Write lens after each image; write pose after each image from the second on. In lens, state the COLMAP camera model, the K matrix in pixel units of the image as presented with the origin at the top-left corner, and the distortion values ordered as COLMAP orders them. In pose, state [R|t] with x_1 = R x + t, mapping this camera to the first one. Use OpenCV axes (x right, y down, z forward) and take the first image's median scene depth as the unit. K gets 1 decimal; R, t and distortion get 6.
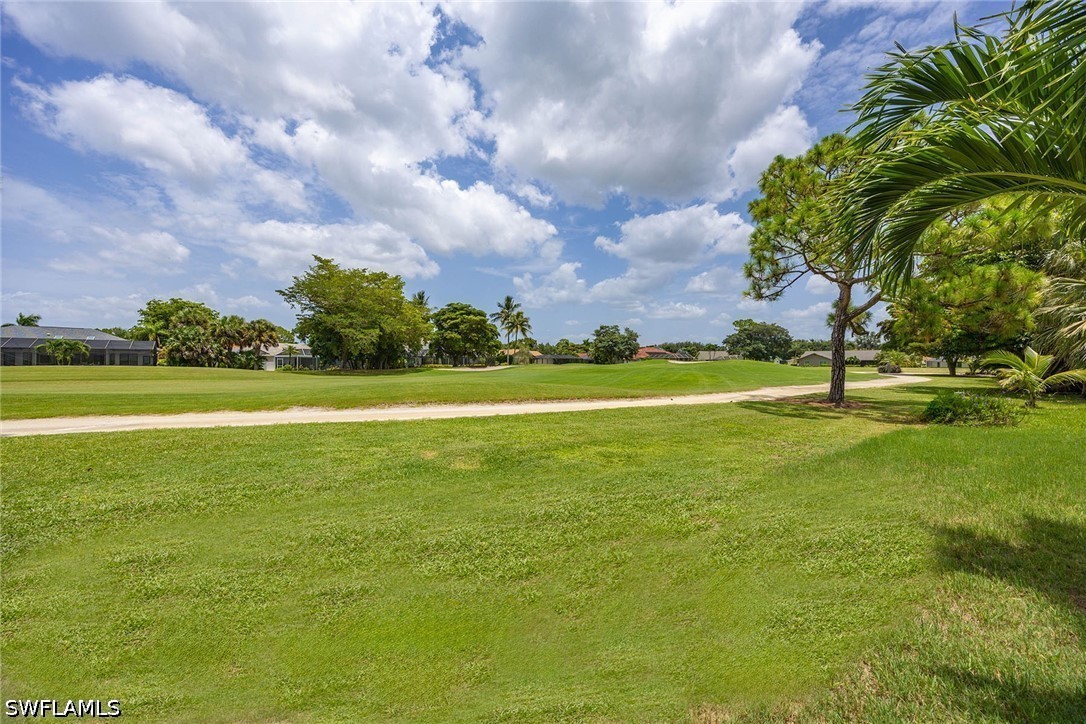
lens RADIAL K [[415.6, 0, 540.4], [0, 415.6, 358.5], [0, 0, 1]] dist [0.000833, -0.000454]
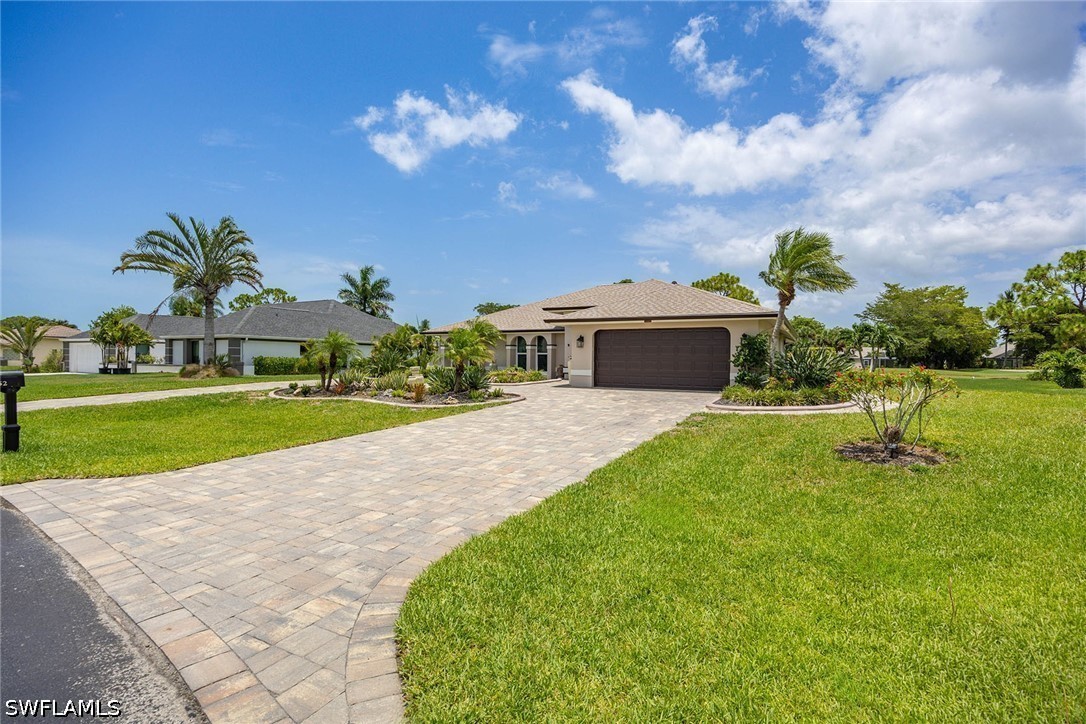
lens RADIAL K [[543.0, 0, 536.7], [0, 543.0, 362.2], [0, 0, 1]] dist [-0.005156, 0.001167]
pose [[0.396268, 0.003886, -0.918127, 1.009747], [0.006174, 0.999957, 0.006897, -0.021734], [0.918114, -0.008402, 0.396227, -1.176214]]
